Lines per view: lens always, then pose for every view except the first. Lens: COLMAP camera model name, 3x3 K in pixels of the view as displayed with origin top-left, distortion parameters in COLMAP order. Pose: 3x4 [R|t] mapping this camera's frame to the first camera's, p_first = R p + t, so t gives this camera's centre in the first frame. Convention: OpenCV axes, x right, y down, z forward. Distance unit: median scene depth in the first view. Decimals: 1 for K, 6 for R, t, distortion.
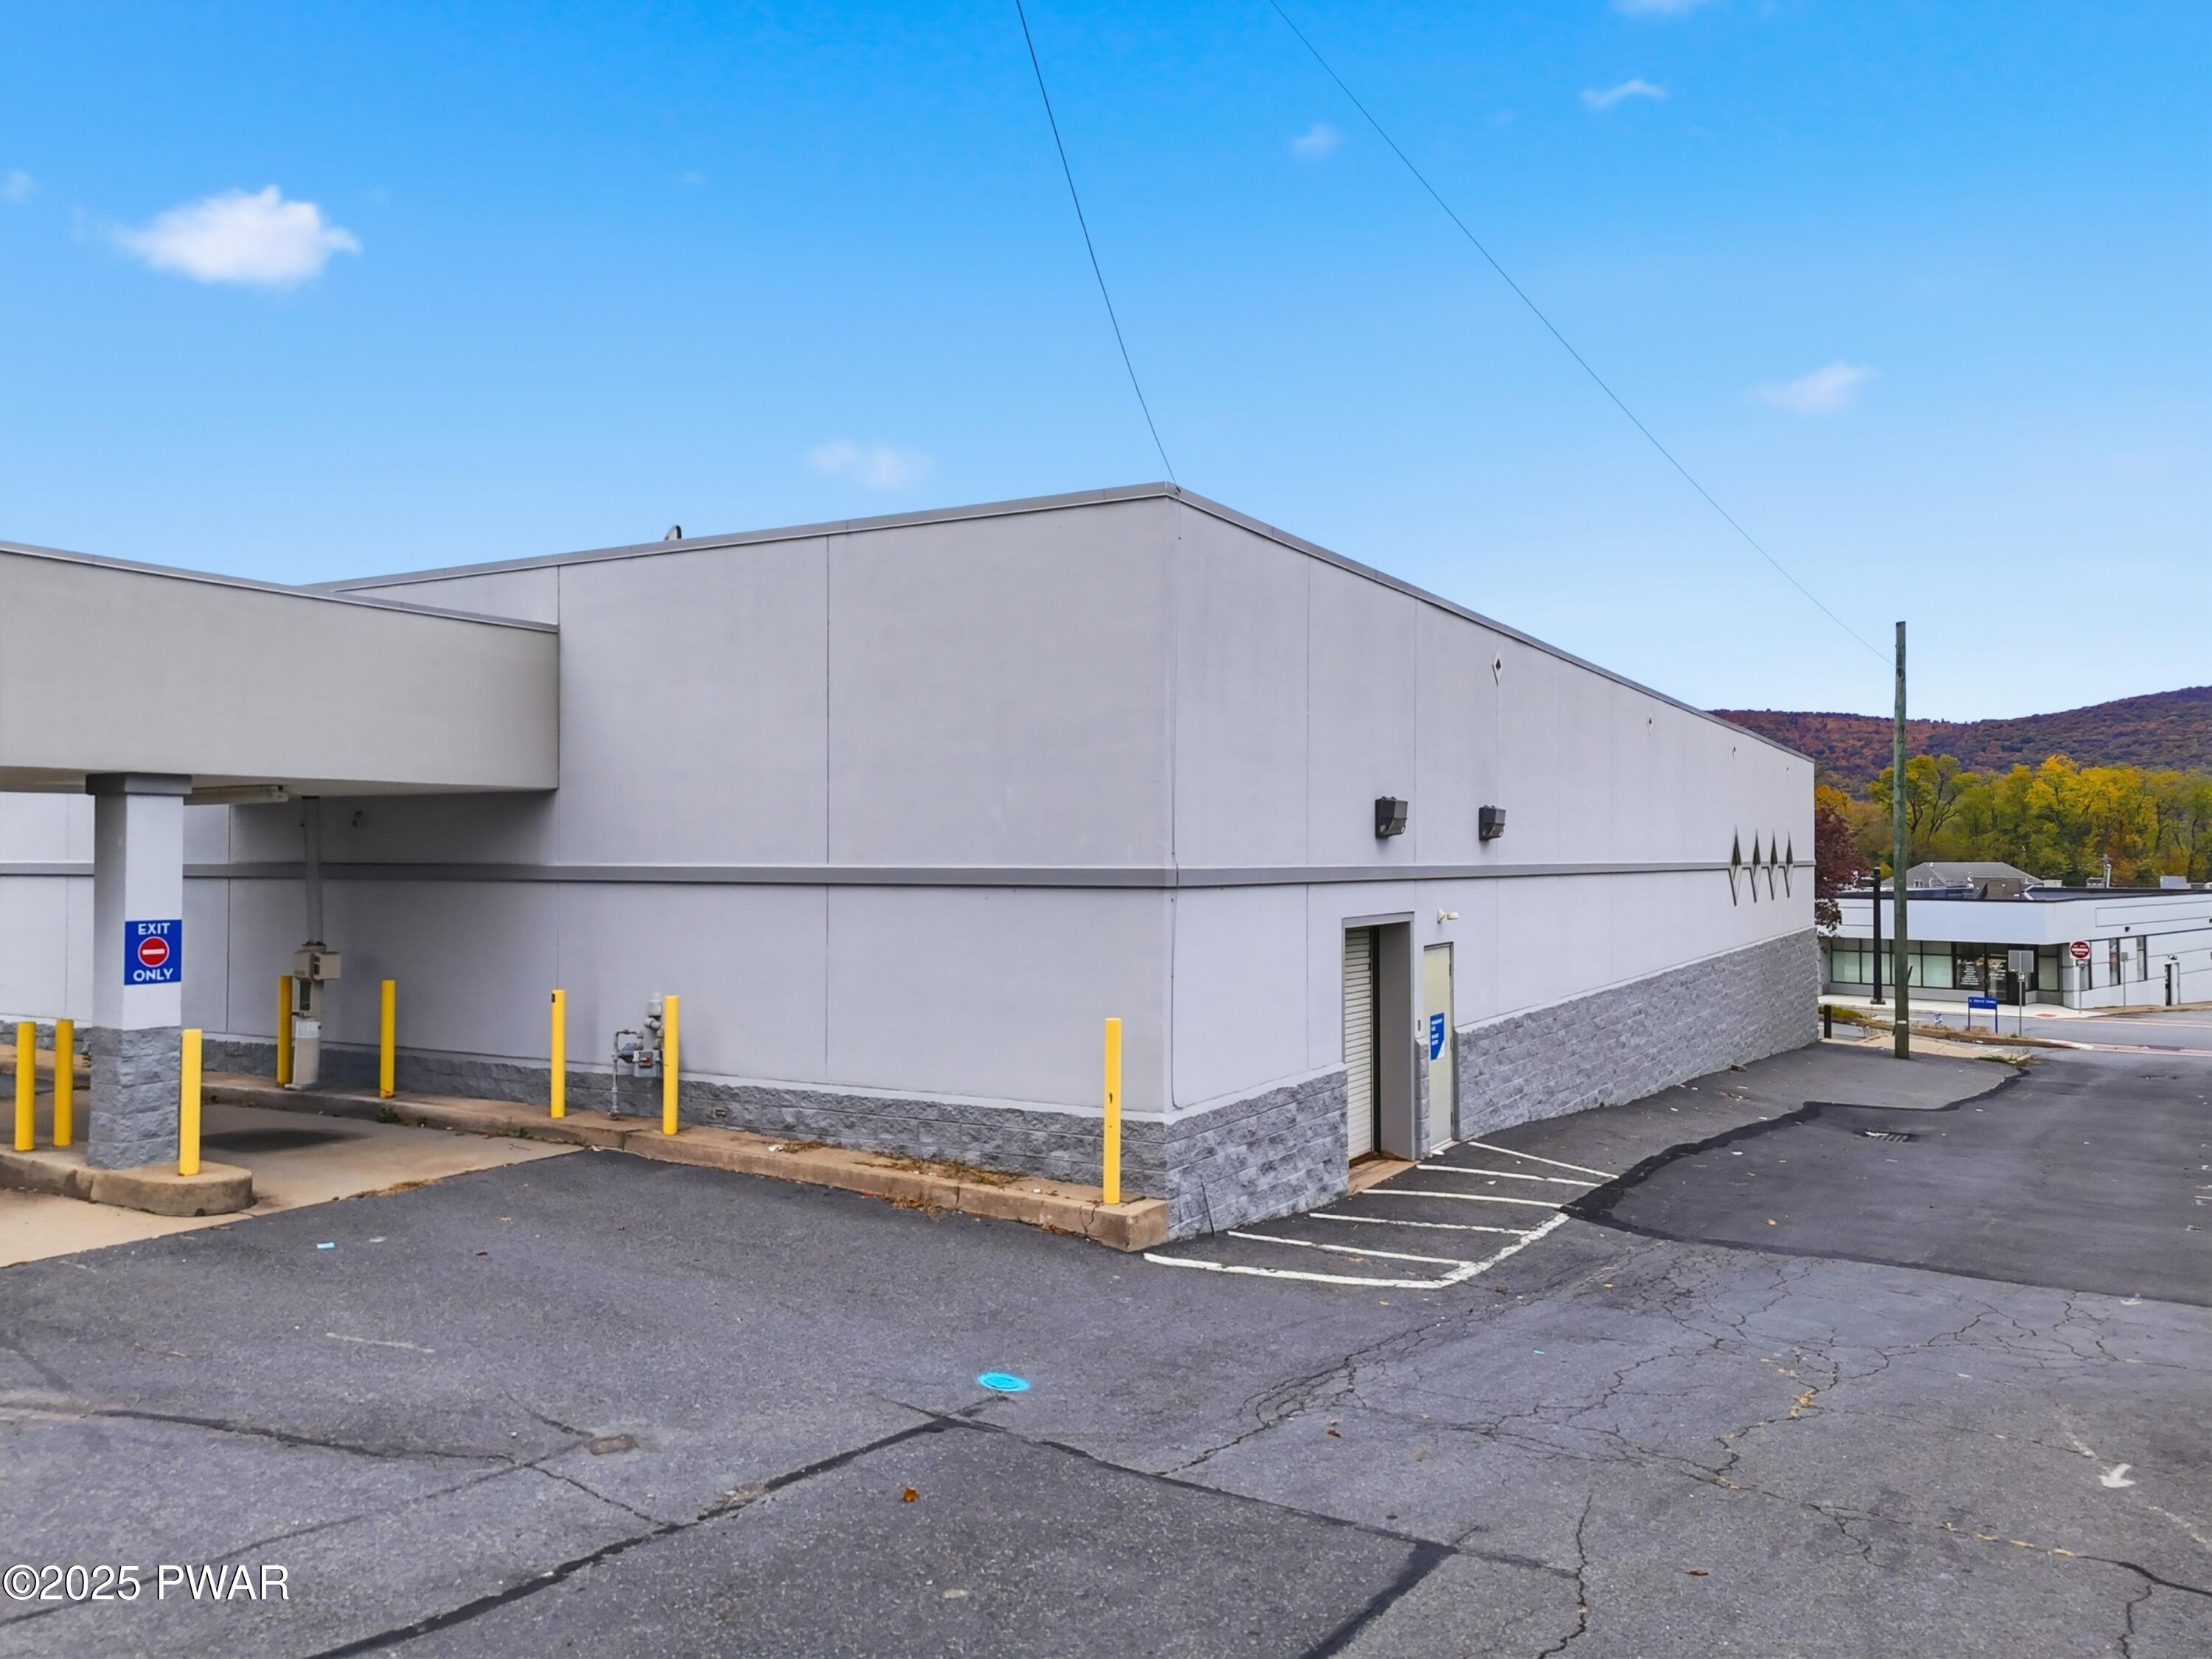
lens RADIAL K [[1622.2, 0, 1108.3], [0, 1622.2, 827.0], [0, 0, 1]] dist [0.050927, -0.041392]
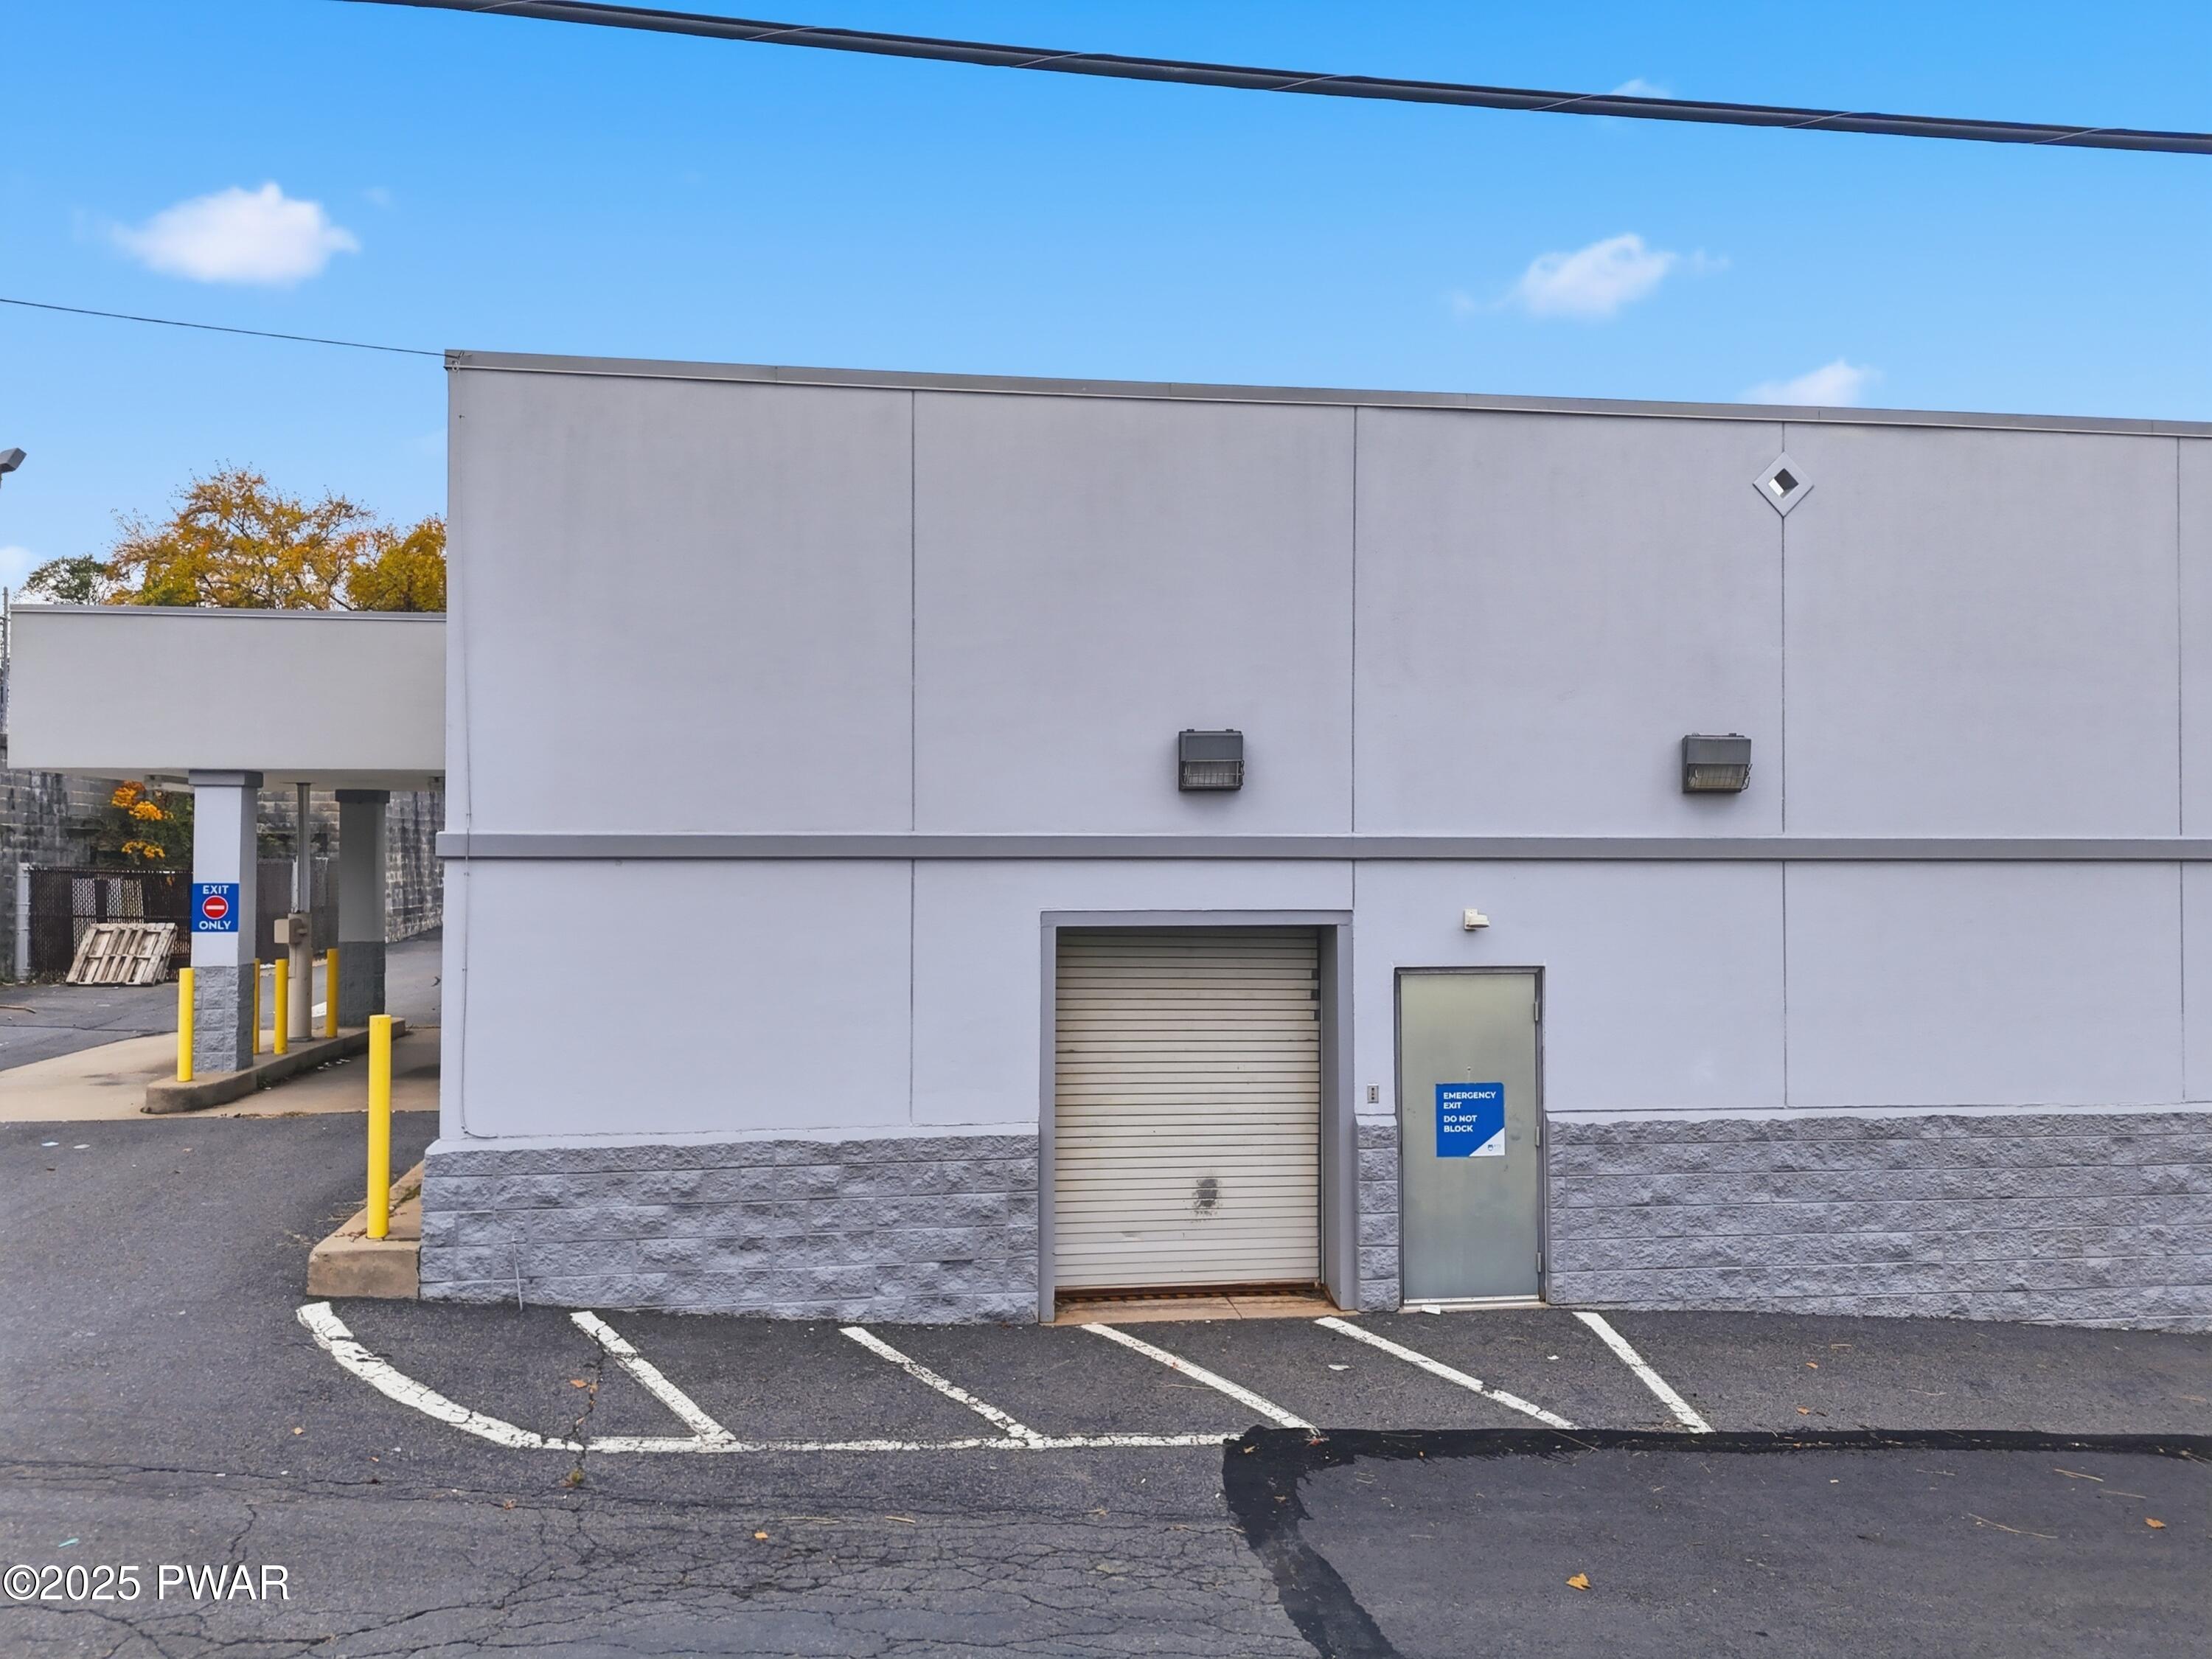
lens RADIAL K [[1622.2, 0, 1106.0], [0, 1622.2, 836.5], [0, 0, 1]] dist [0.050927, -0.041392]
pose [[0.615439, -0.008532, -0.788139, 0.776874], [0.014452, 0.999895, 0.000461, 0.026190], [0.788052, -0.011674, 0.615498, 0.671424]]
